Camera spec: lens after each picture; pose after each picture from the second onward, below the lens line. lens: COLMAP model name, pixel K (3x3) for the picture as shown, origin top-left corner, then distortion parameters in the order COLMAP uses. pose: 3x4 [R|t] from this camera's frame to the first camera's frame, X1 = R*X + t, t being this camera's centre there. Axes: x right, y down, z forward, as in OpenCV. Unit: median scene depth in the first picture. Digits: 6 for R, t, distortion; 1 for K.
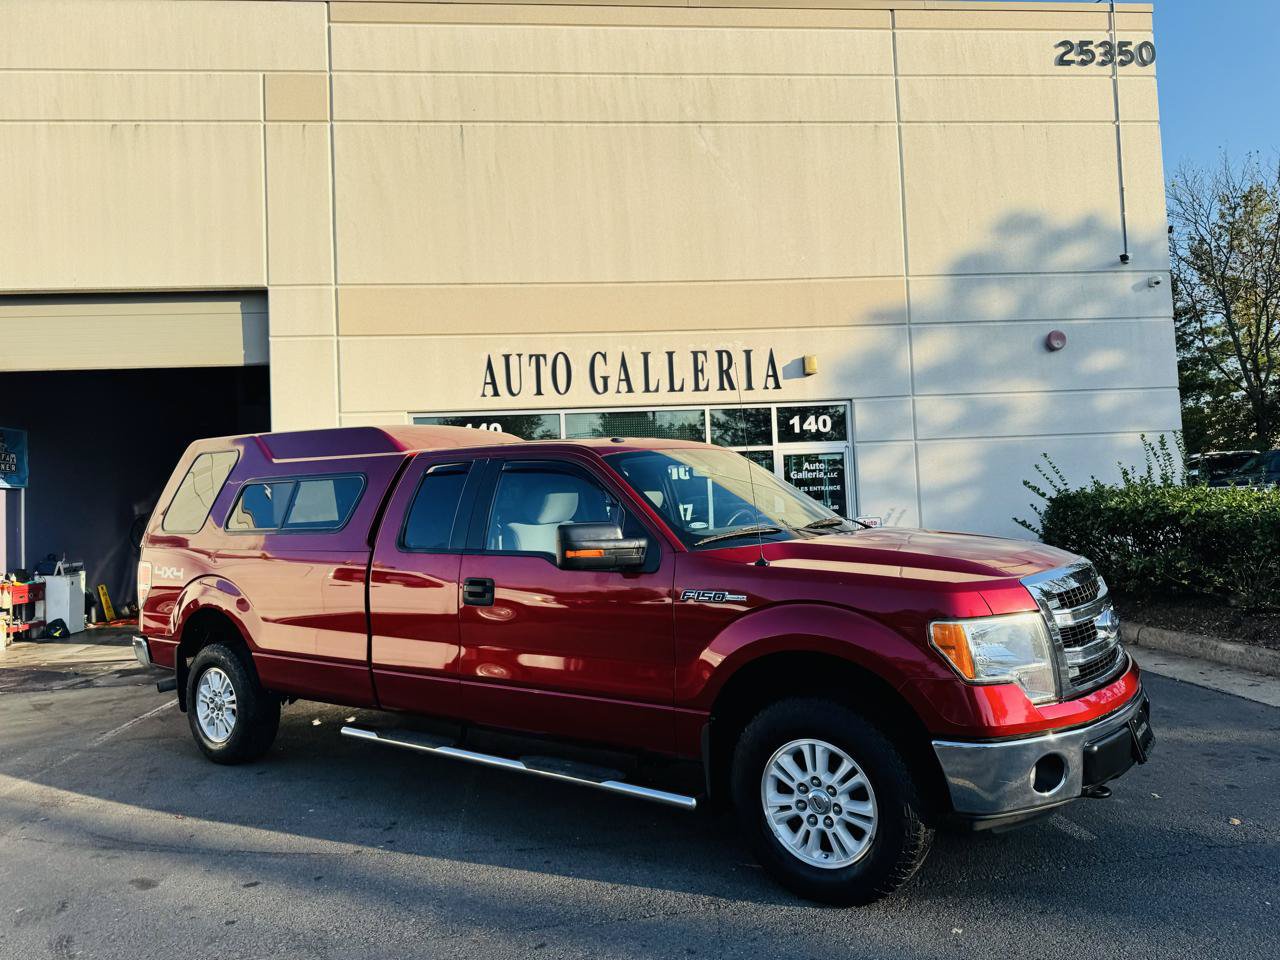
lens RADIAL K [[895.2, 0, 646.4], [0, 895.2, 481.0], [0, 0, 1]] dist [0.075959, -0.102070]
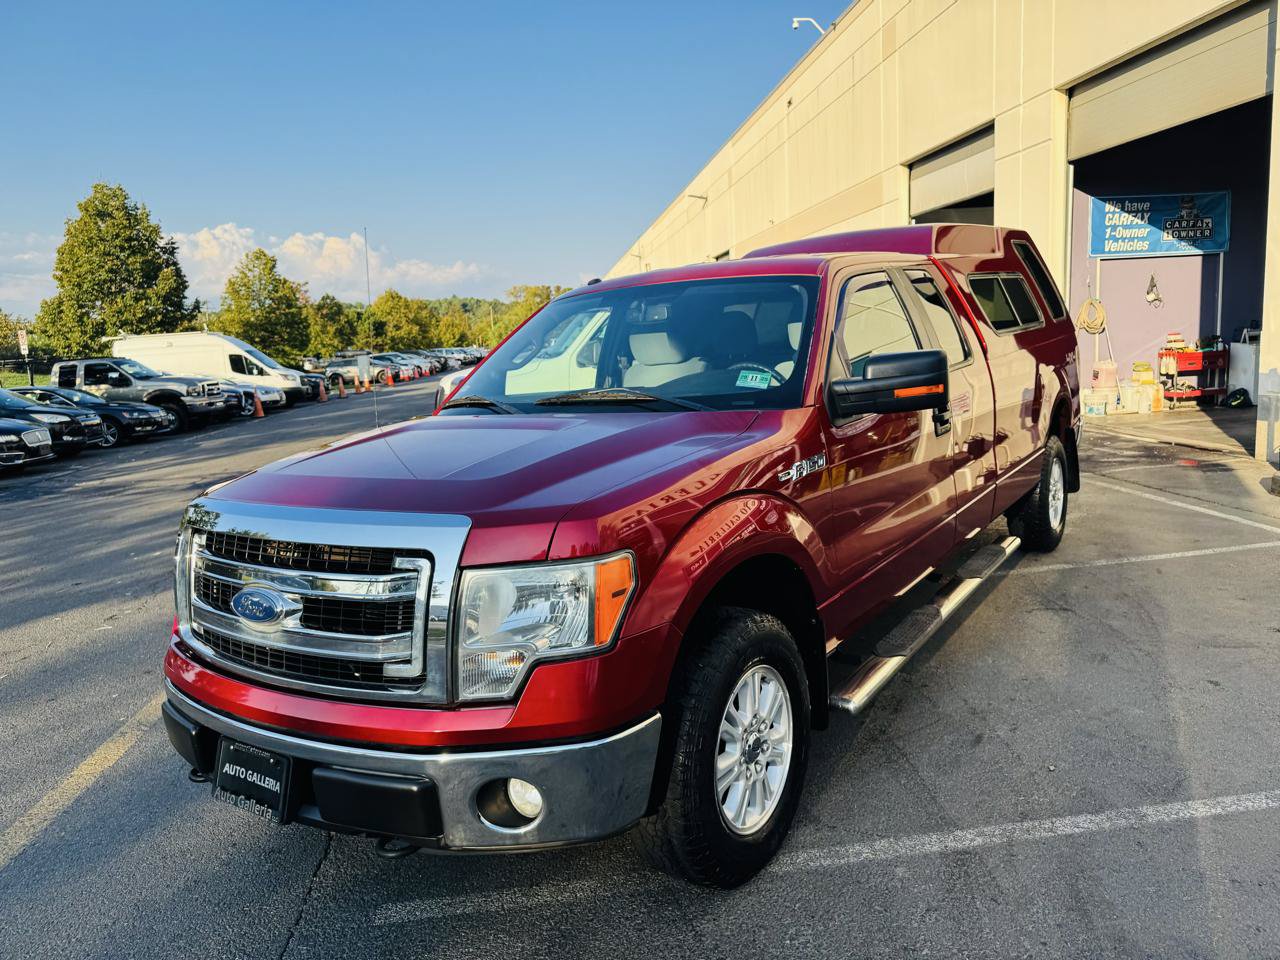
lens RADIAL K [[911.4, 0, 650.3], [0, 911.4, 465.0], [0, 0, 1]] dist [0.001932, -0.000909]
pose [[0.018014, 0.185696, -0.982442, 0.379644], [0.093966, 0.977938, 0.186568, -0.011132], [0.995412, -0.095677, 0.000168, 0.439211]]
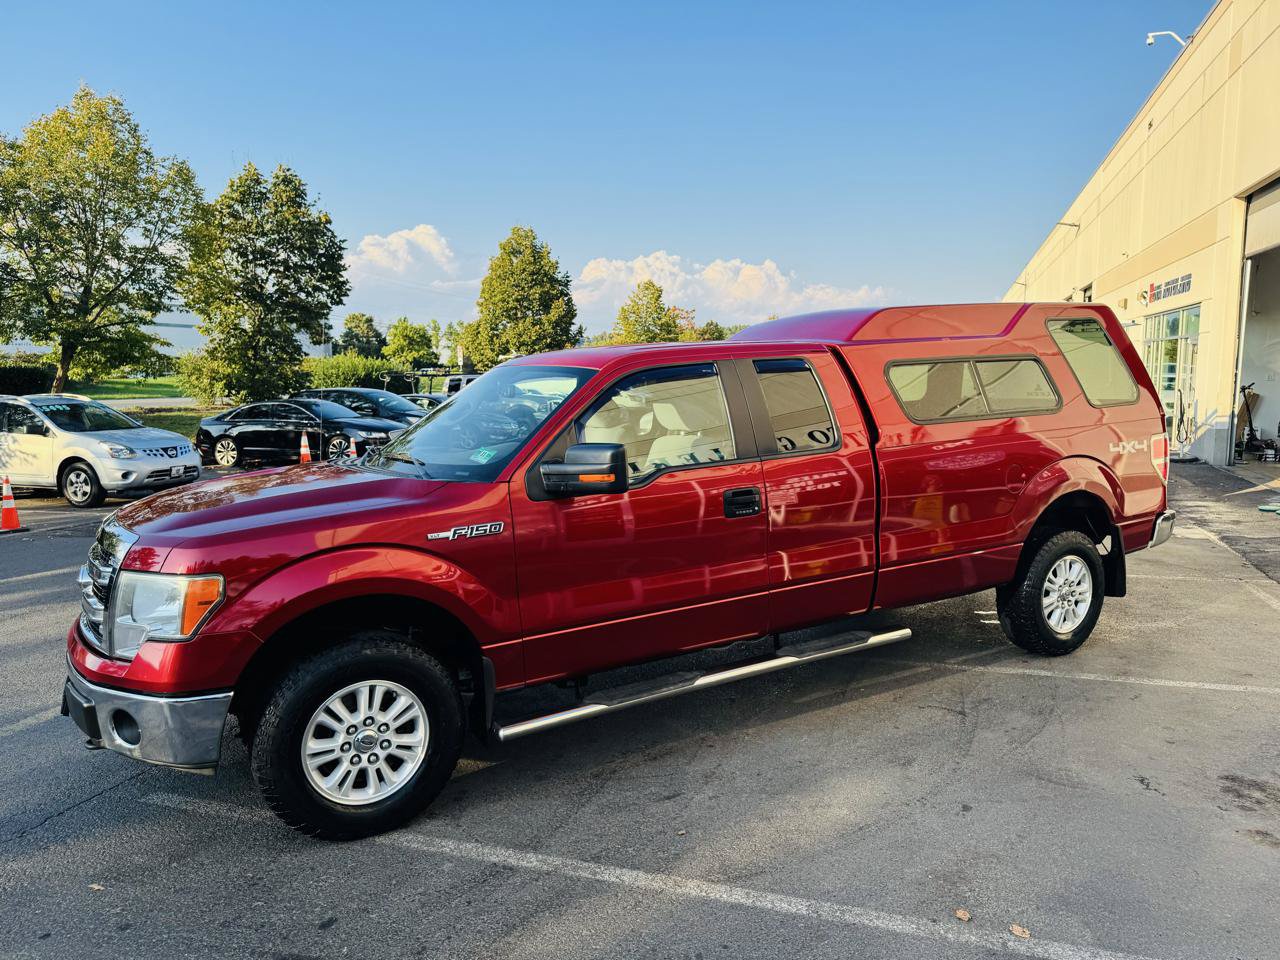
lens RADIAL K [[896.3, 0, 646.6], [0, 896.3, 483.1], [0, 0, 1]] dist [0.076980, -0.099608]
pose [[-0.409705, 0.159930, -0.898089, 0.383812], [0.063147, 0.987122, 0.146978, -0.018097], [0.910030, 0.003506, -0.414528, 0.677771]]
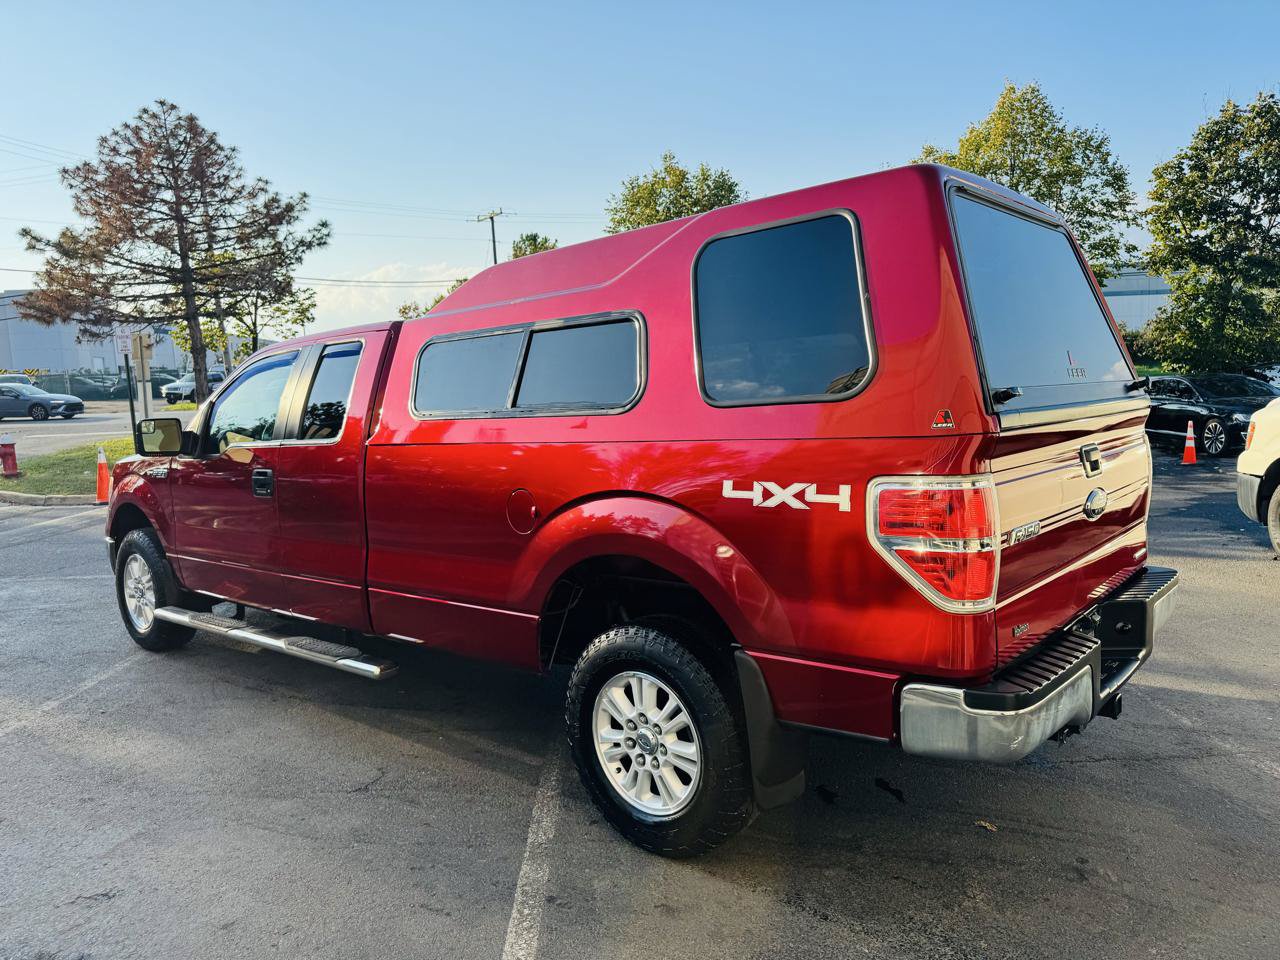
lens RADIAL K [[899.6, 0, 653.8], [0, 899.6, 483.1], [0, 0, 1]] dist [0.052615, -0.070289]
pose [[-0.992906, 0.073808, 0.093223, -0.191149], [0.080960, 0.993860, 0.075418, 0.032296], [-0.087084, 0.082430, -0.992785, 0.949529]]
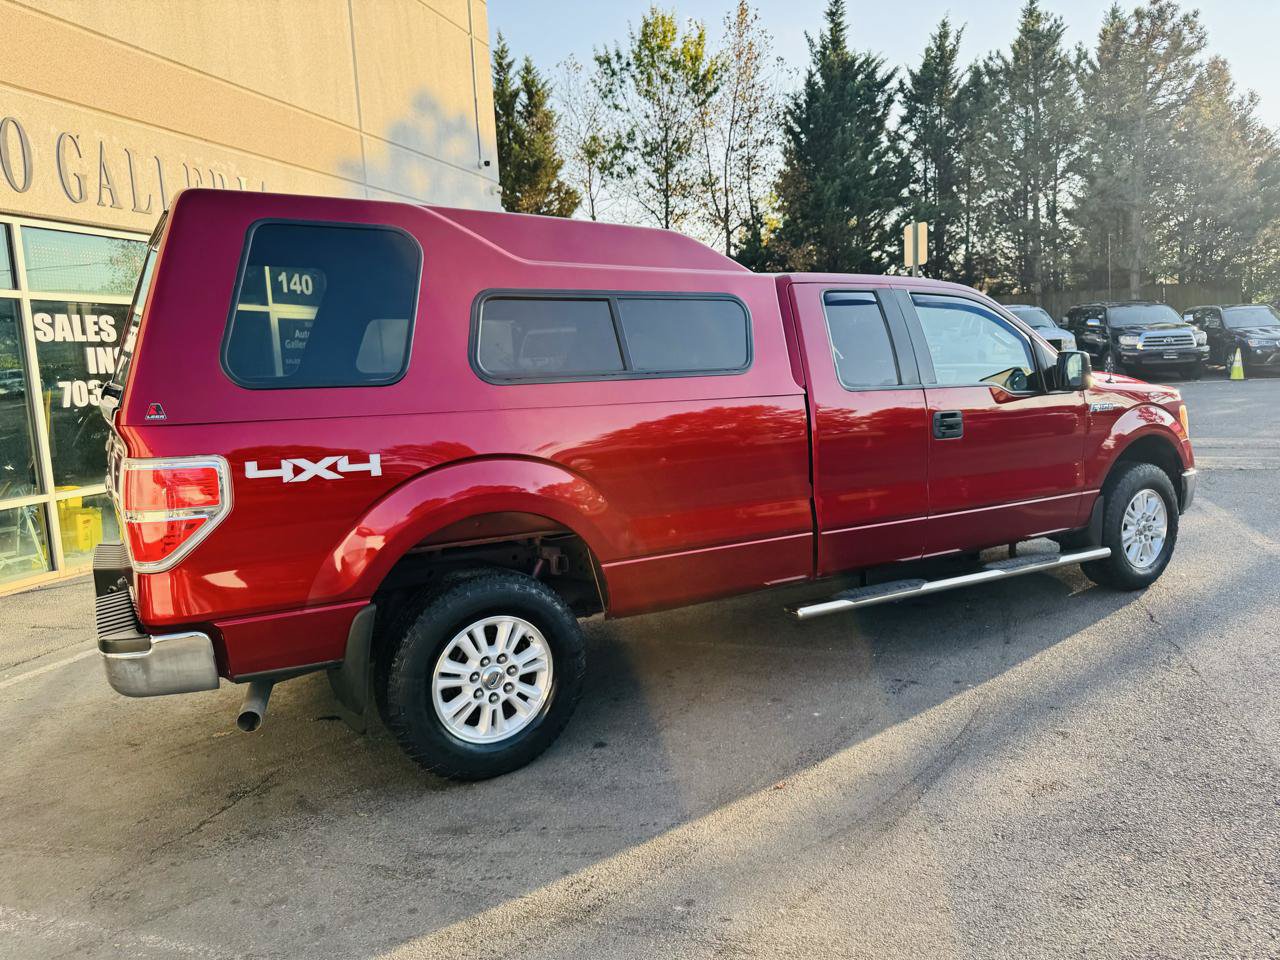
lens RADIAL K [[903.9, 0, 654.5], [0, 903.9, 477.0], [0, 0, 1]] dist [0.037009, -0.044347]
pose [[0.392855, -0.093547, 0.914830, -0.502233], [-0.000256, 0.994801, 0.101834, 0.031609], [-0.919600, -0.040241, 0.390788, 0.363661]]
